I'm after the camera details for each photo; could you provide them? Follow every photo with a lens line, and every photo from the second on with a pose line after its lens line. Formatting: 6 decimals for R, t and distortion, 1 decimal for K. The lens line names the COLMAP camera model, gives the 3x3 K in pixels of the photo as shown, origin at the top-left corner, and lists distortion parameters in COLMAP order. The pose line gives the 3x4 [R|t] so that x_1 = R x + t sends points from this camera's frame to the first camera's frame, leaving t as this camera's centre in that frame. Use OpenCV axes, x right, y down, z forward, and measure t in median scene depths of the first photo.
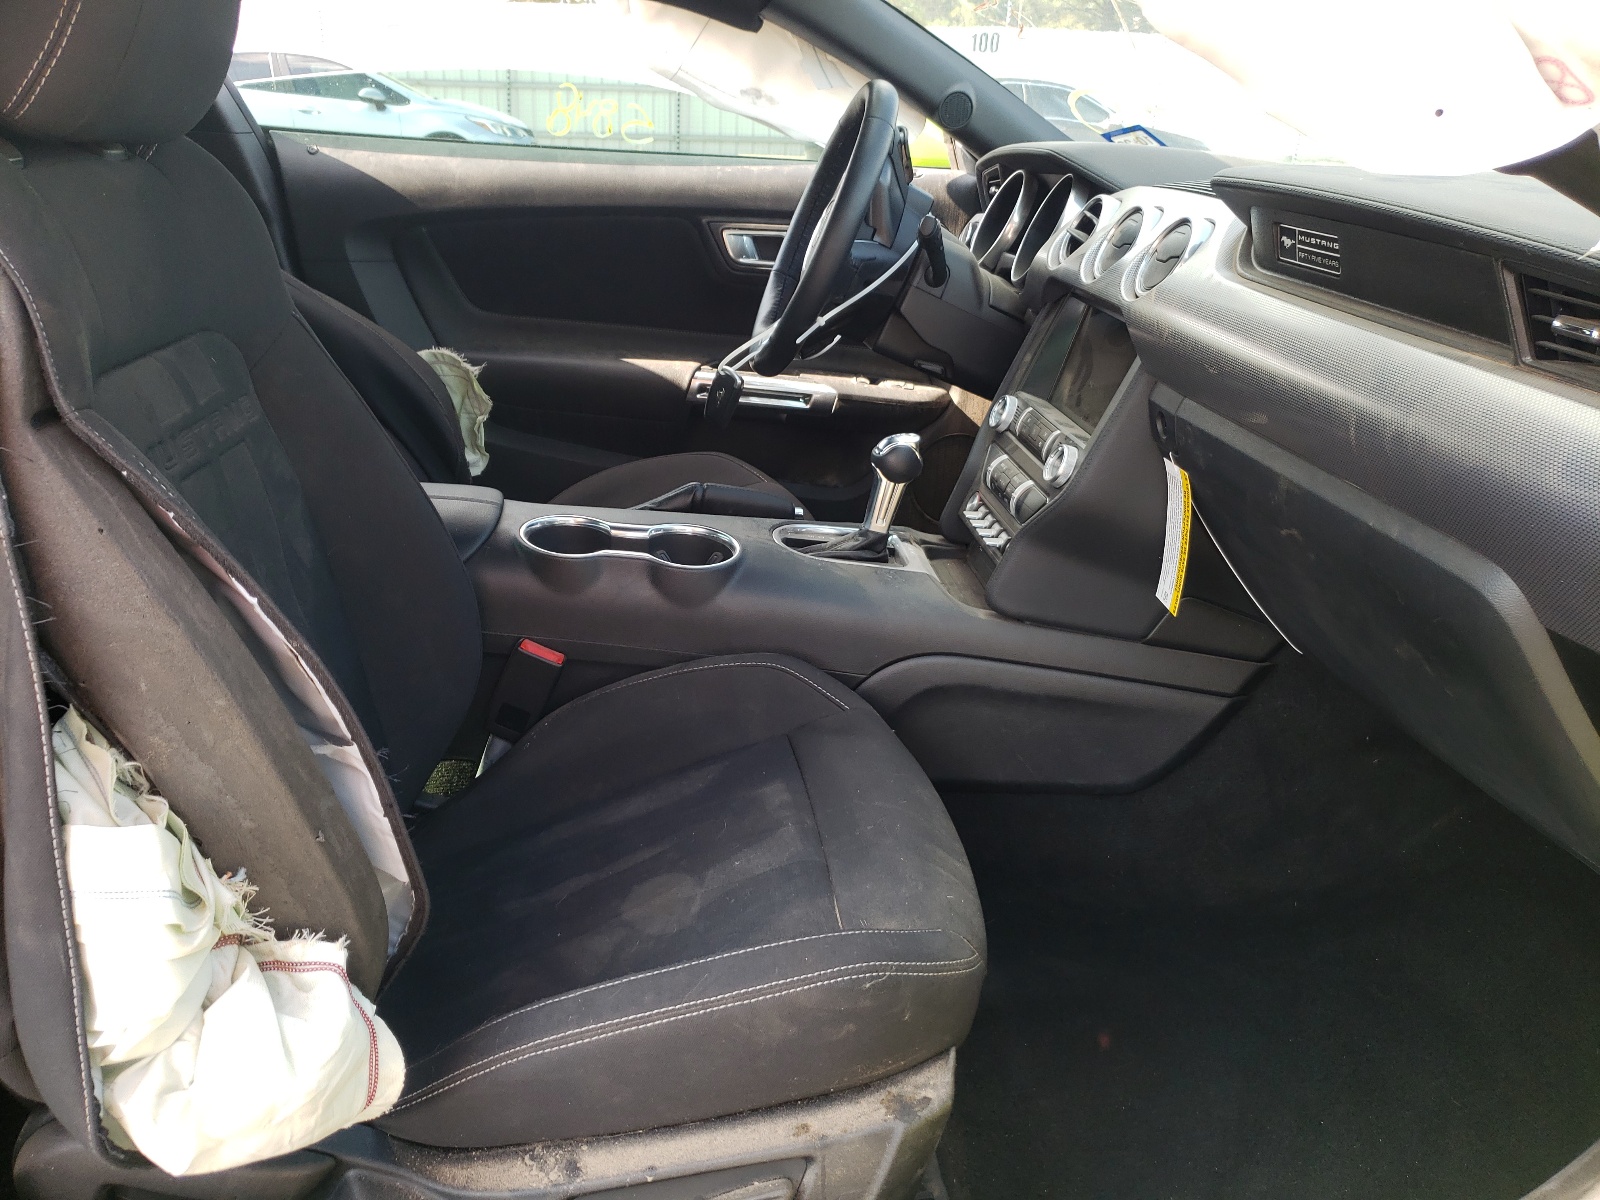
lens RADIAL K [[1222.3, 0, 798.5], [0, 1222.3, 601.1], [0, 0, 1]] dist [0.057341, -0.001840]
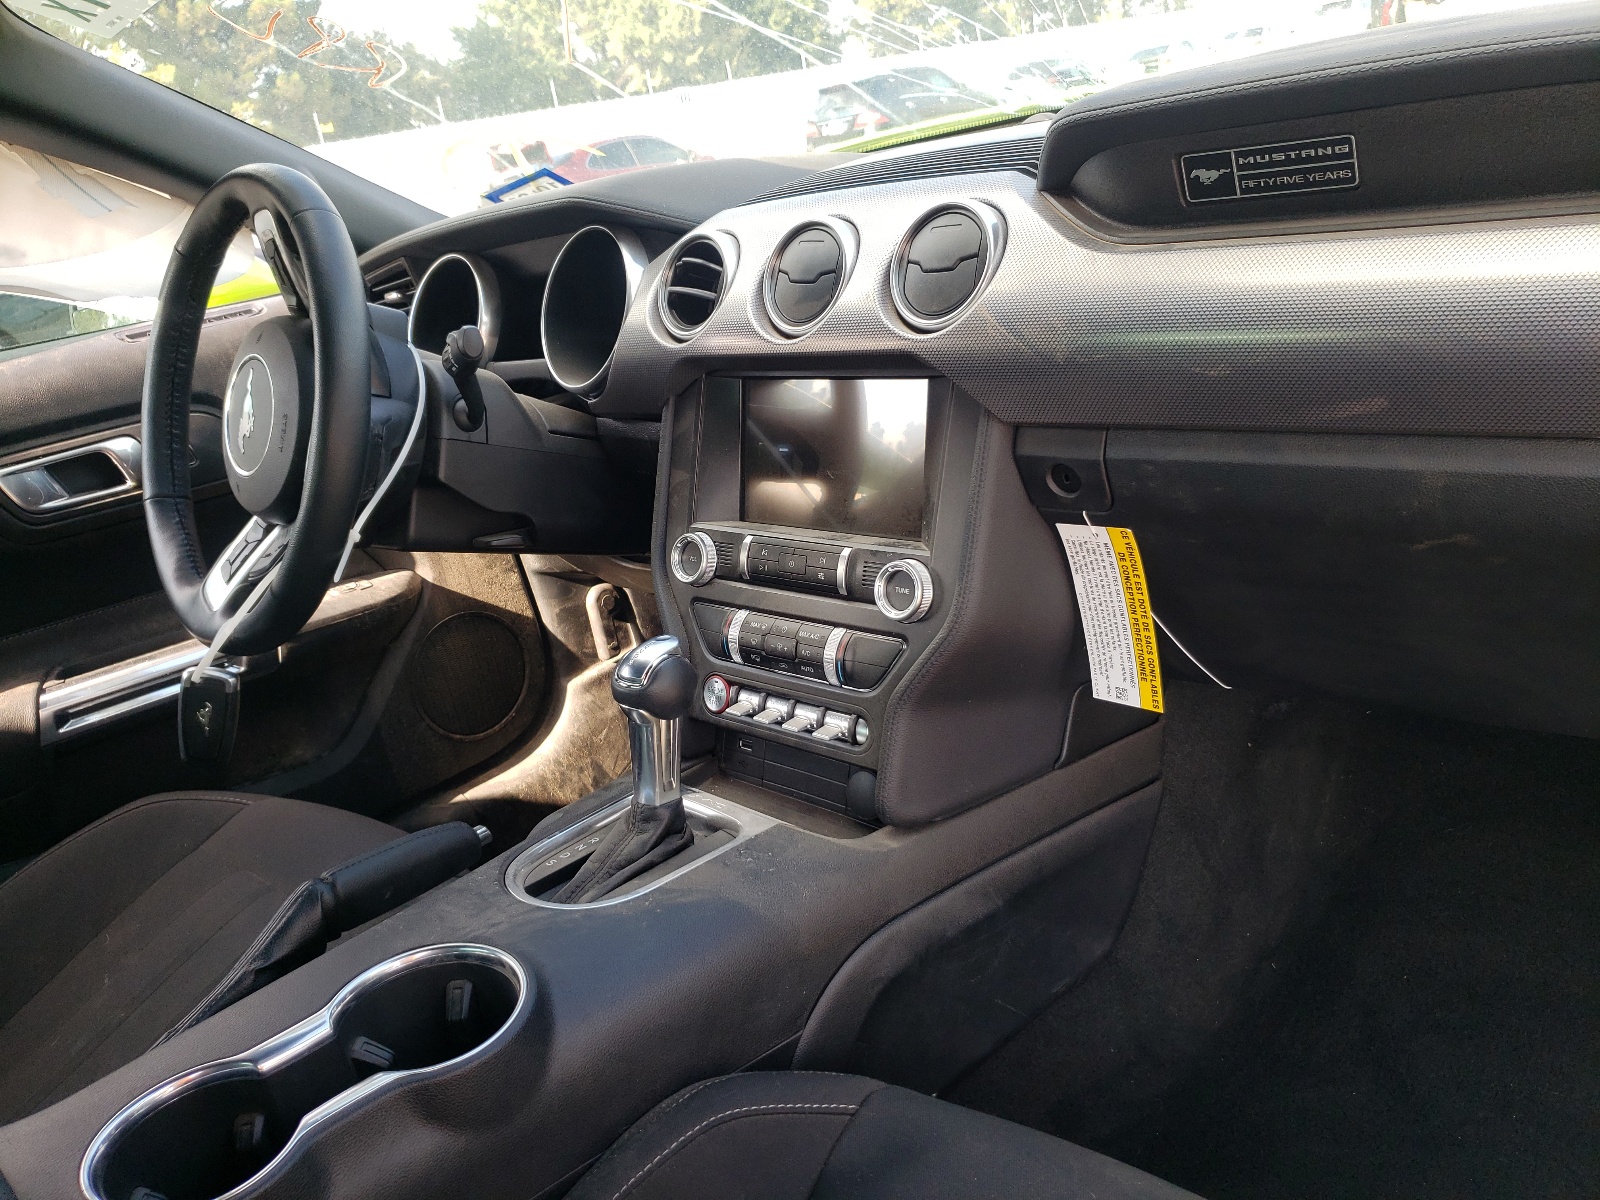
lens RADIAL K [[1224.8, 0, 799.9], [0, 1224.8, 600.3], [0, 0, 1]] dist [0.014123, -0.007957]
pose [[0.737516, -0.391303, 0.550411, -0.182985], [0.432549, 0.899614, 0.059974, -0.153240], [-0.518625, 0.193848, 0.832737, 0.418088]]
